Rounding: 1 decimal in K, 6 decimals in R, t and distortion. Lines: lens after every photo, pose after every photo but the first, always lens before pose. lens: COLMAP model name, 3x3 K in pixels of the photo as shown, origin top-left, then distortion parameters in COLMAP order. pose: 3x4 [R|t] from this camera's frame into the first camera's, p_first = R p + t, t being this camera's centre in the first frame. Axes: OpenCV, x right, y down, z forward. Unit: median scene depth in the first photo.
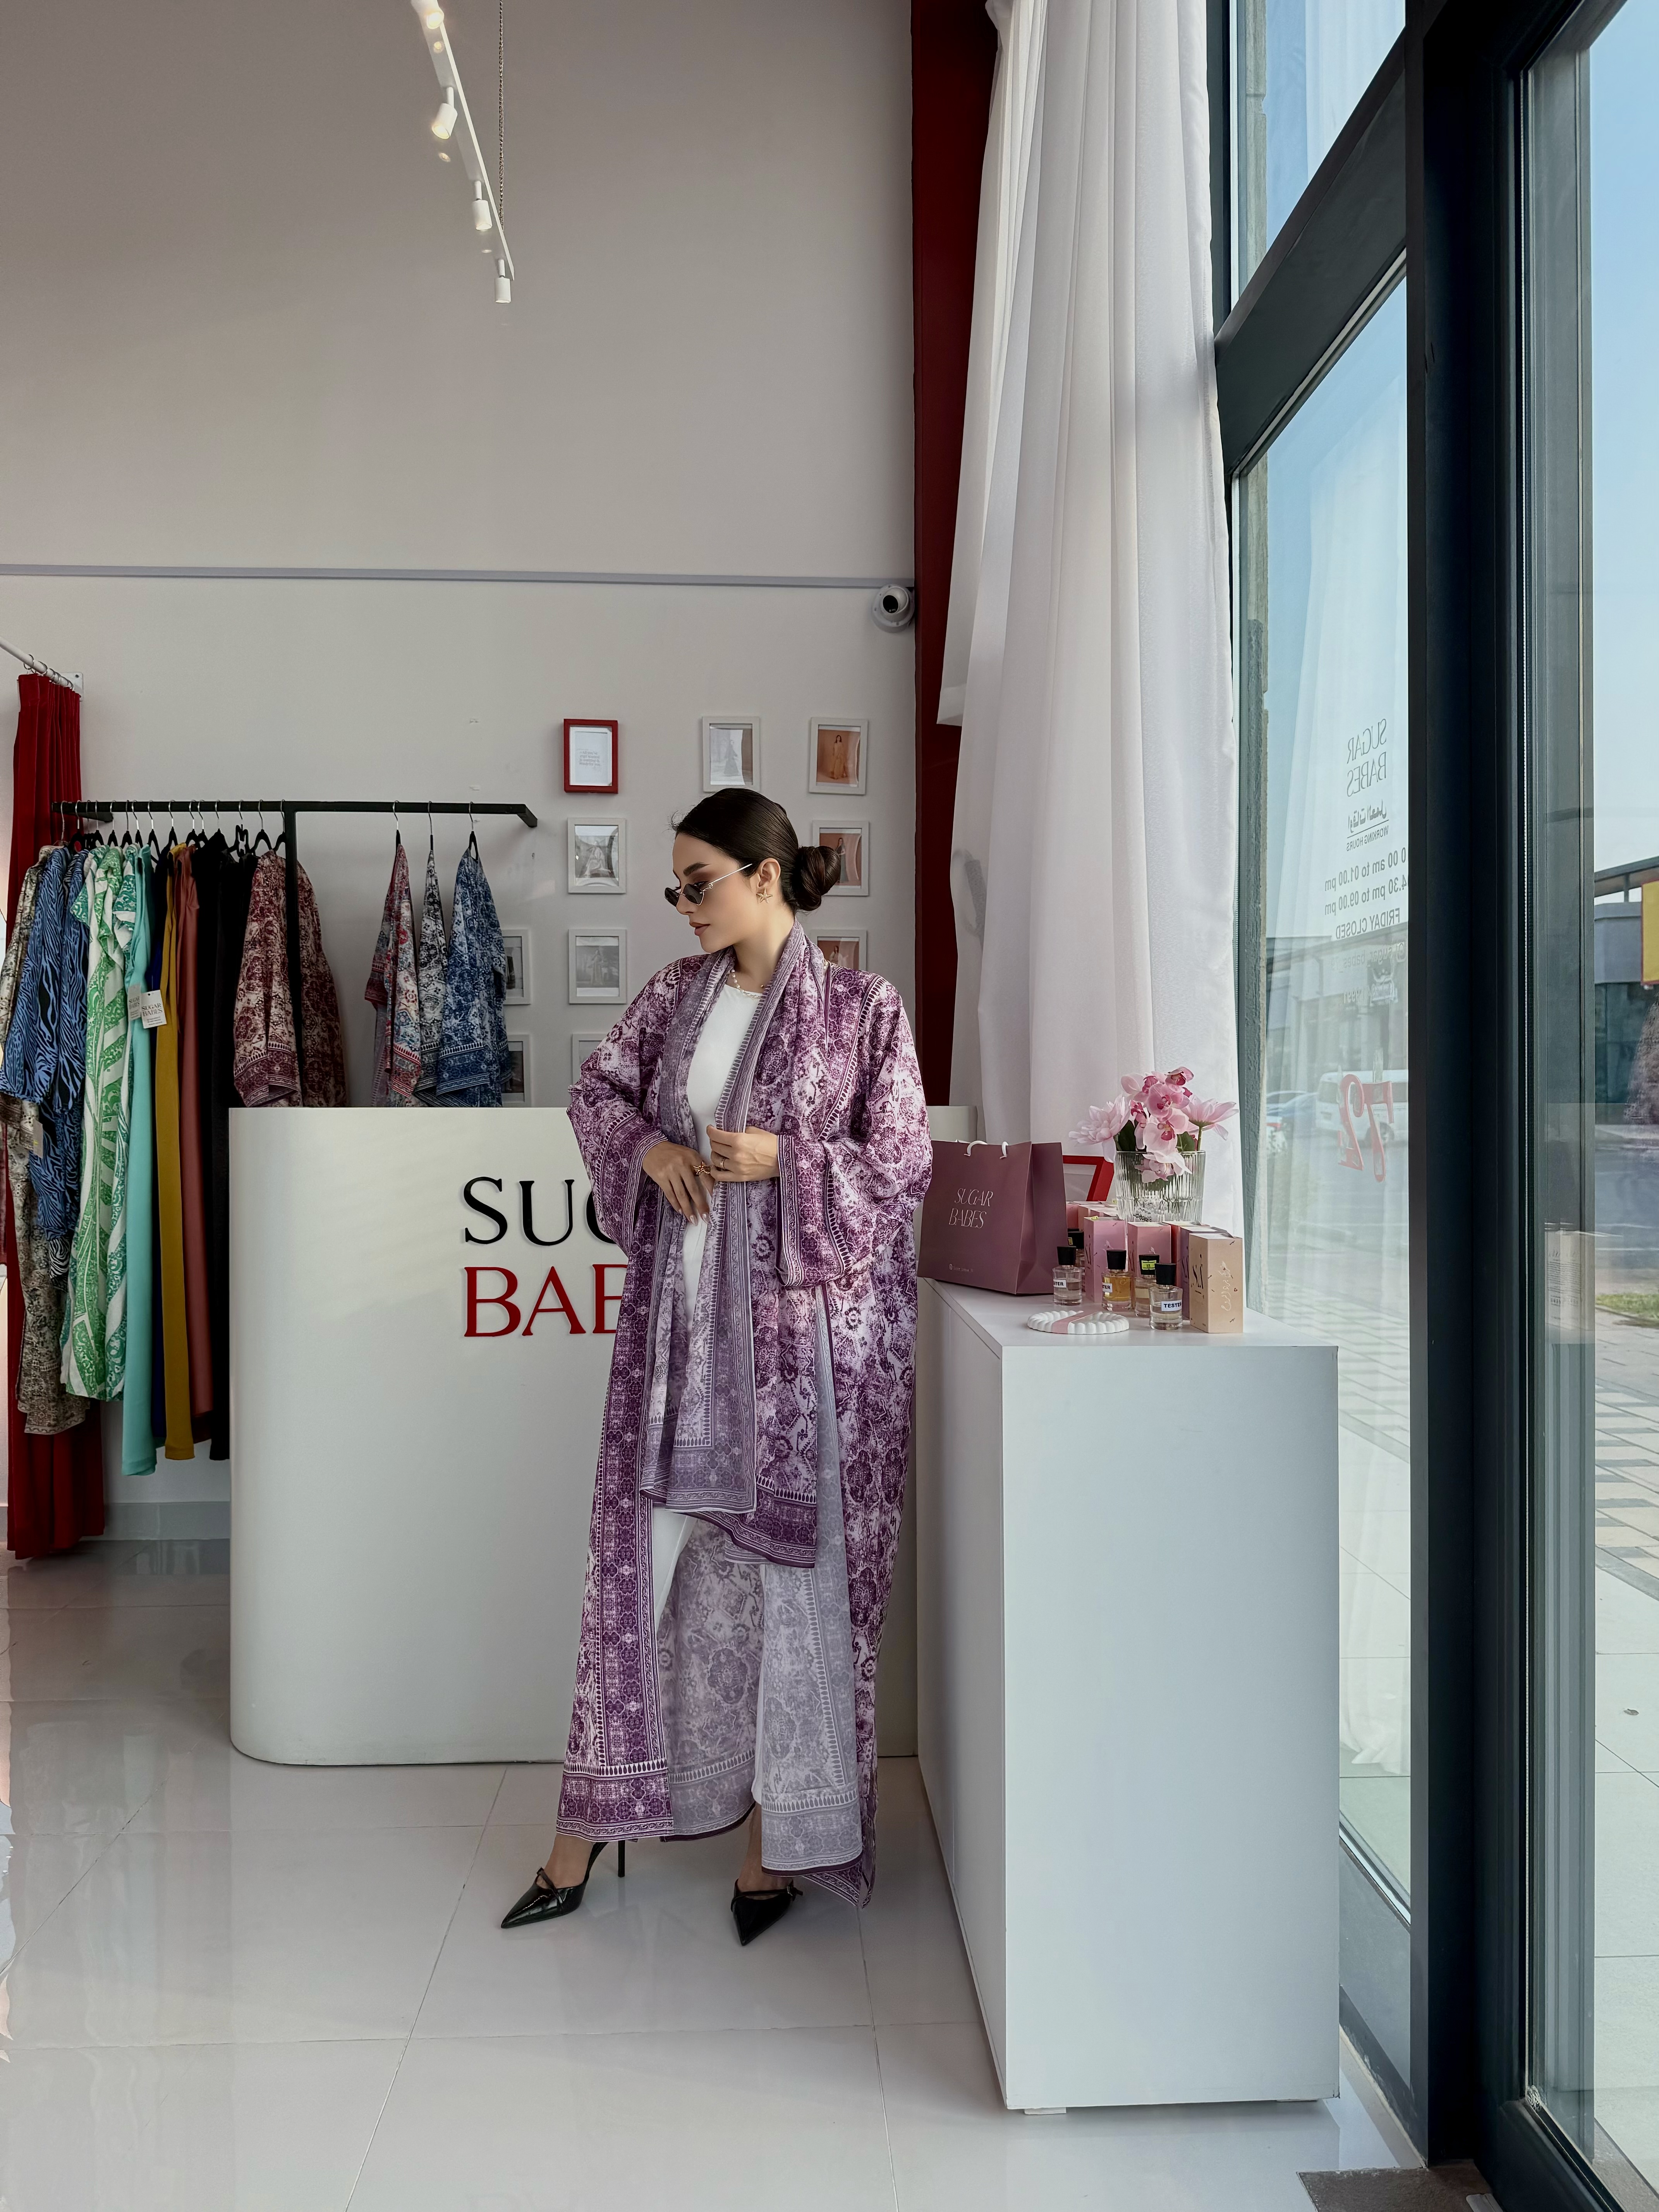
lens RADIAL K [[1530.5, 0, 836.8], [0, 1530.5, 1120.8], [0, 0, 1]] dist [0.048559, -0.041649]
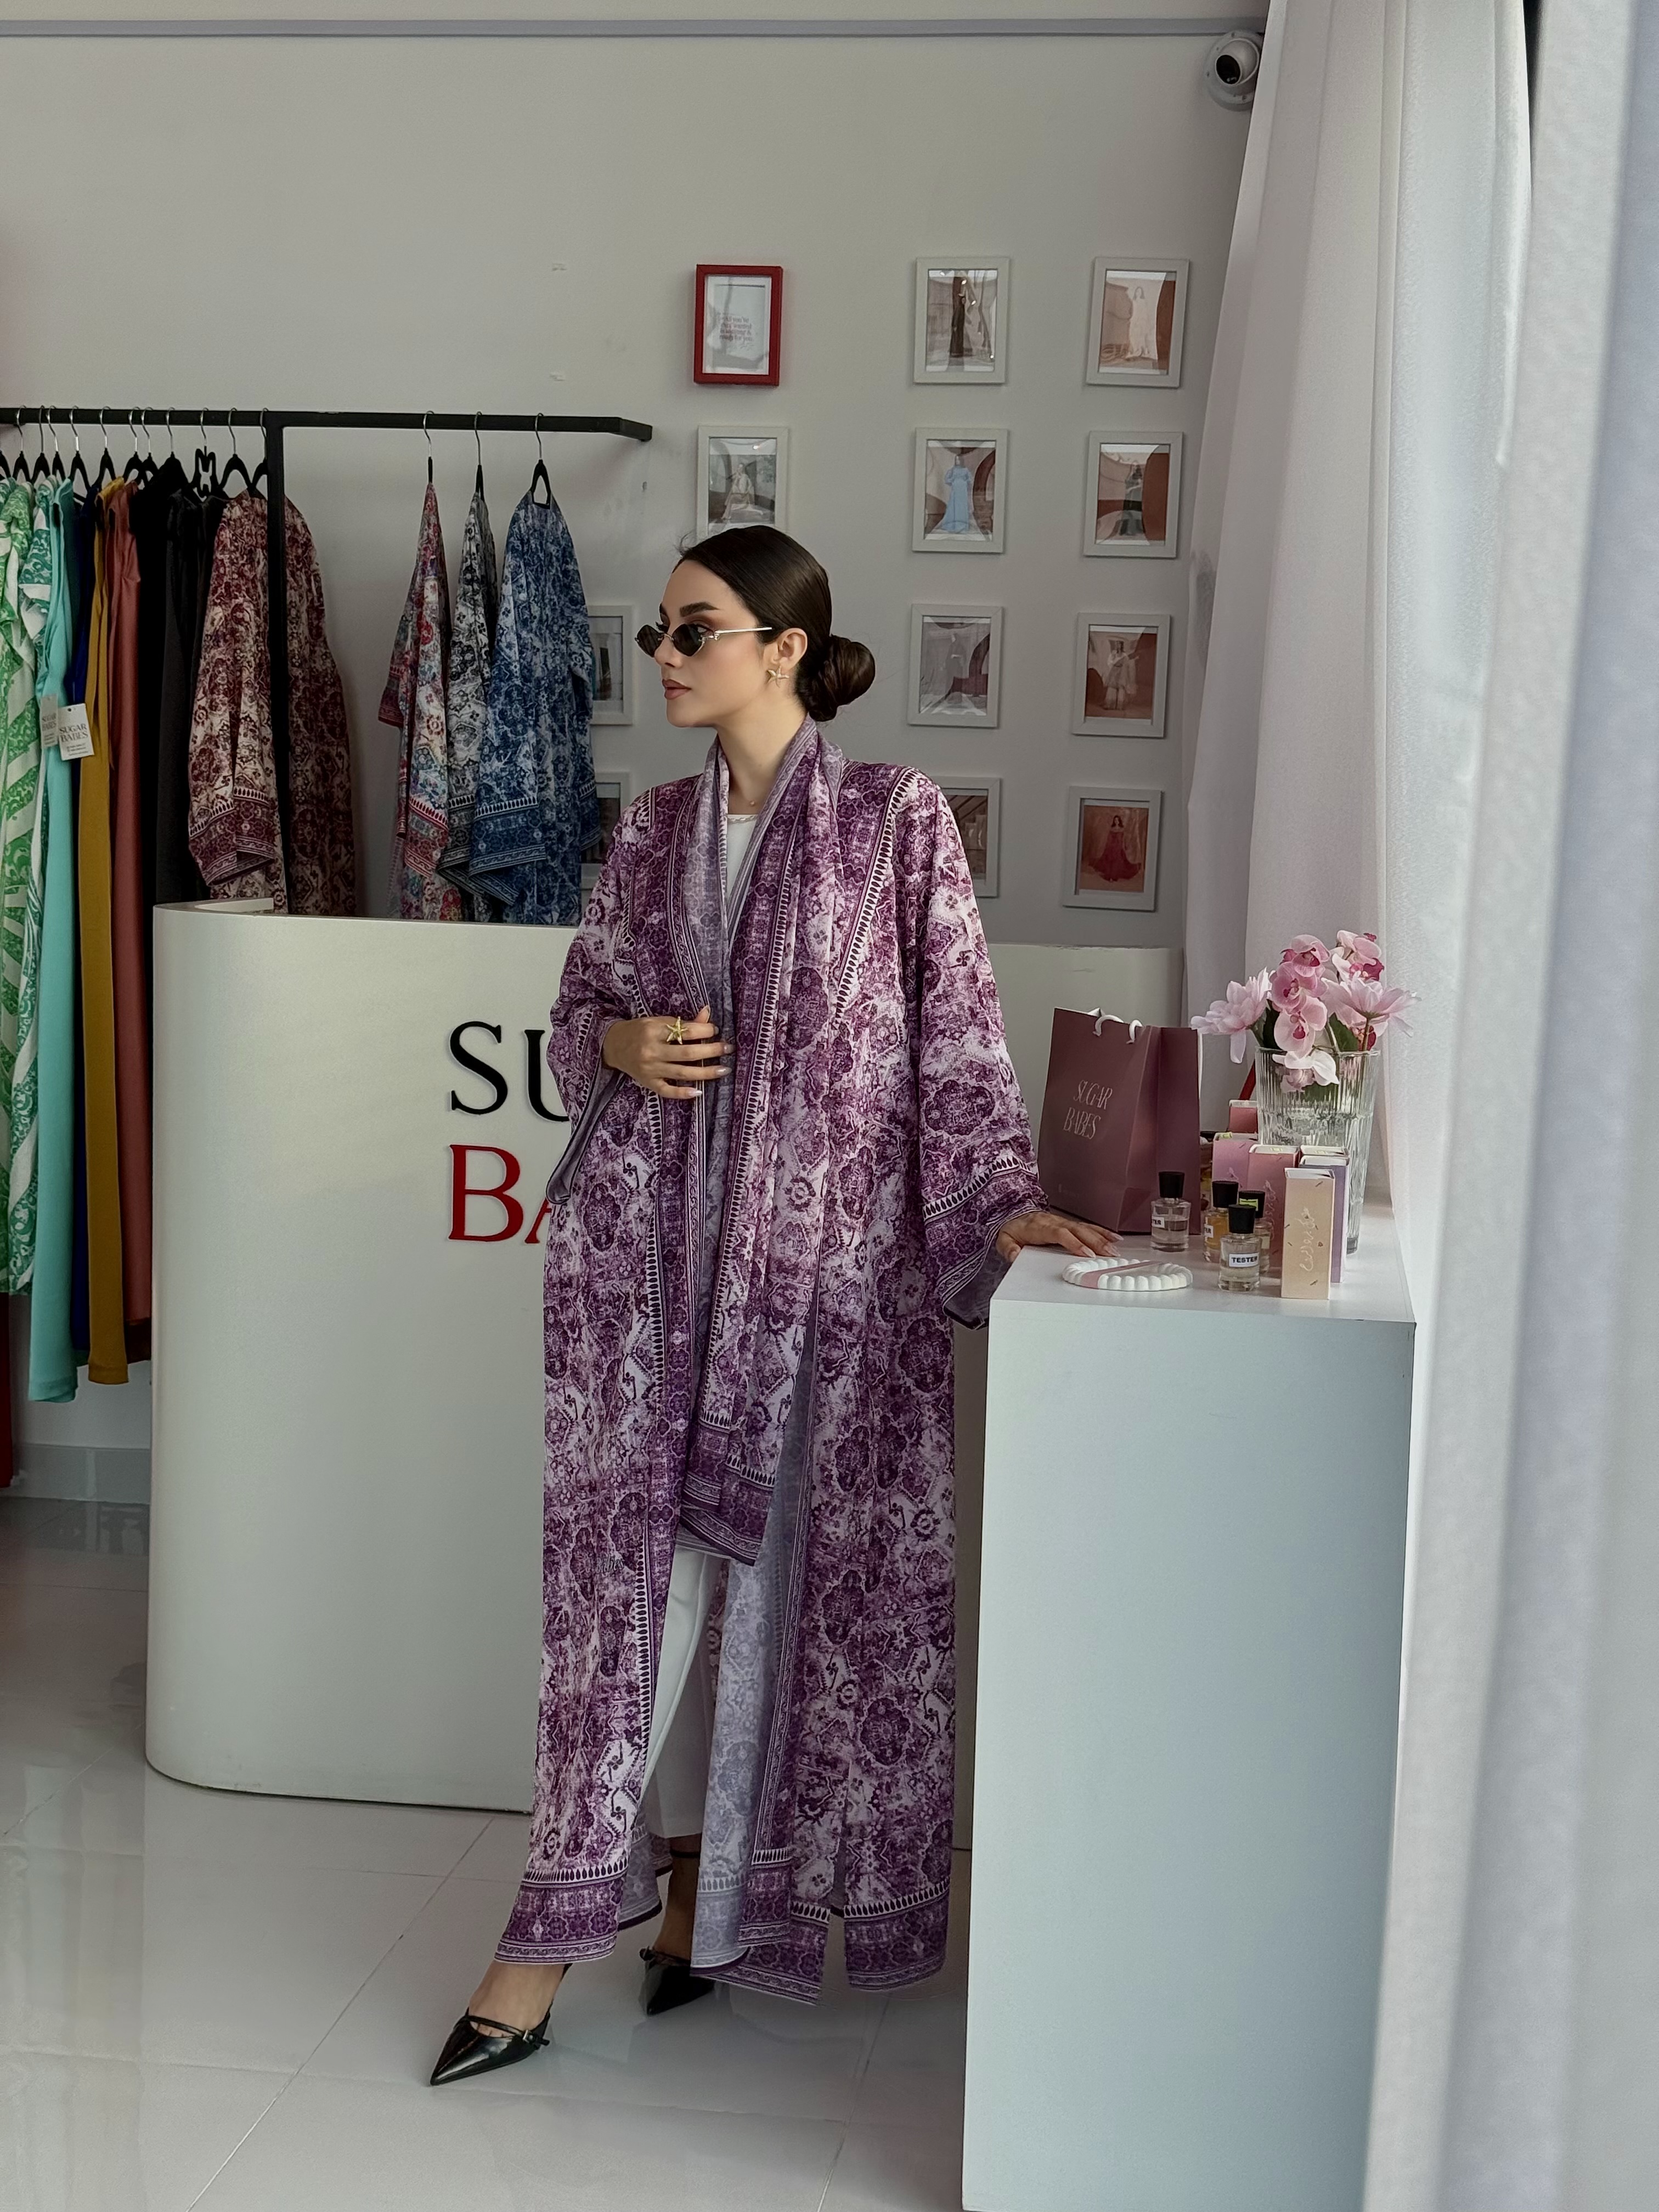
lens RADIAL K [[3033.3, 0, 872.5], [0, 3033.3, 1121.9], [0, 0, 1]] dist [0.113363, 0.000000]
pose [[0.980853, 0.052510, -0.187534, 0.164147], [-0.033539, 0.994122, 0.102938, -0.051628], [0.191837, -0.094678, 0.976849, -0.268186]]
